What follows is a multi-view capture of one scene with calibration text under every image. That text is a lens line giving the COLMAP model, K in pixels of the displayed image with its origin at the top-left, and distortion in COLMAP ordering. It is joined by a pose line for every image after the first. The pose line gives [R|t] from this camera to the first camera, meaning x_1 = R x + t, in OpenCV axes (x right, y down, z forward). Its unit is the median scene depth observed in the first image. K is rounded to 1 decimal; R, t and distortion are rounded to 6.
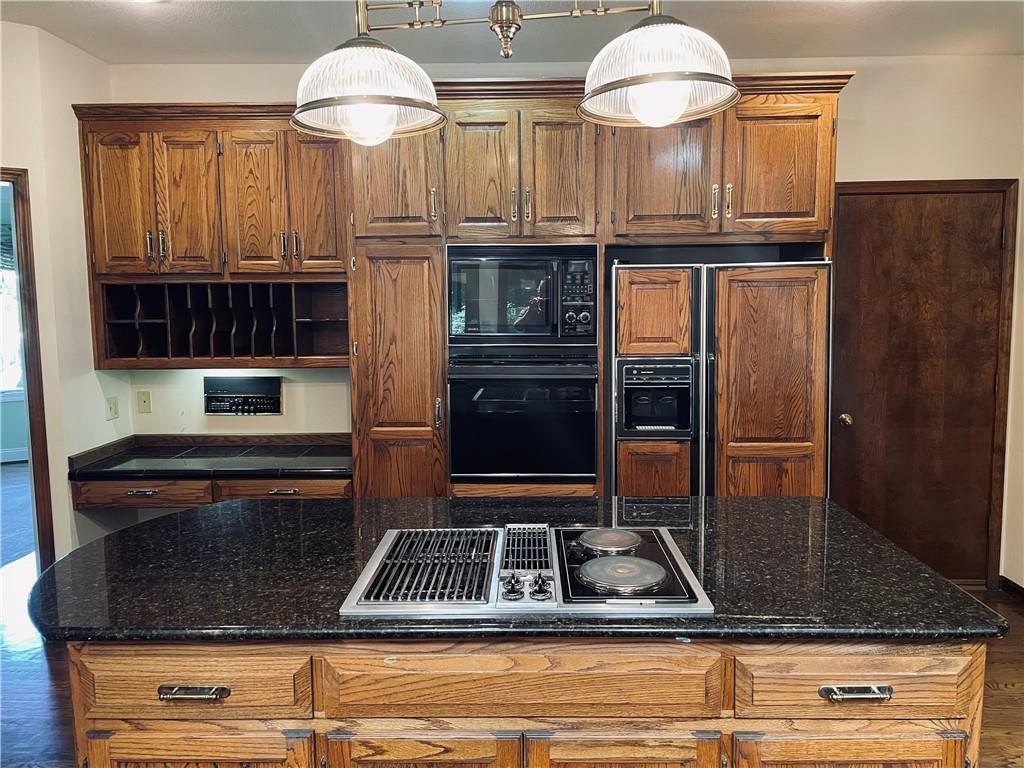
lens RADIAL K [[778.7, 0, 514.9], [0, 778.7, 380.1], [0, 0, 1]] dist [0.098383, -0.118254]
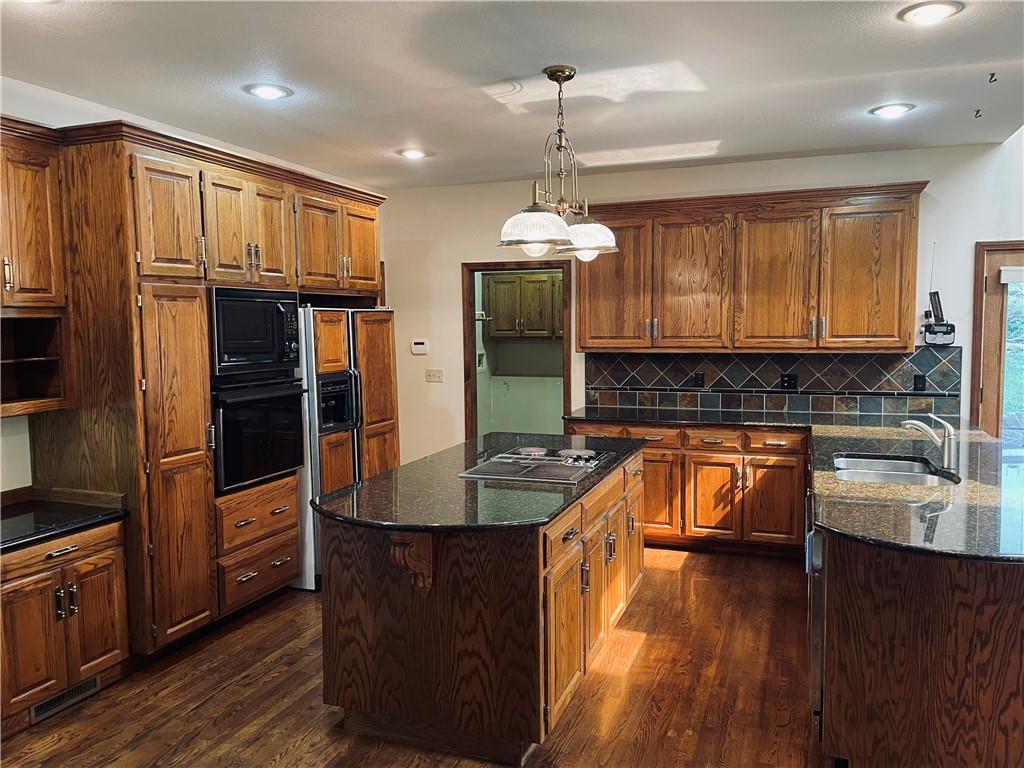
lens RADIAL K [[778.7, 0, 514.9], [0, 778.7, 380.1], [0, 0, 1]] dist [0.098383, -0.118254]
pose [[0.335067, -0.068223, 0.939721, -1.024045], [0.104577, 0.993905, 0.034868, -0.031808], [-0.936373, 0.086590, 0.340160, 0.208845]]
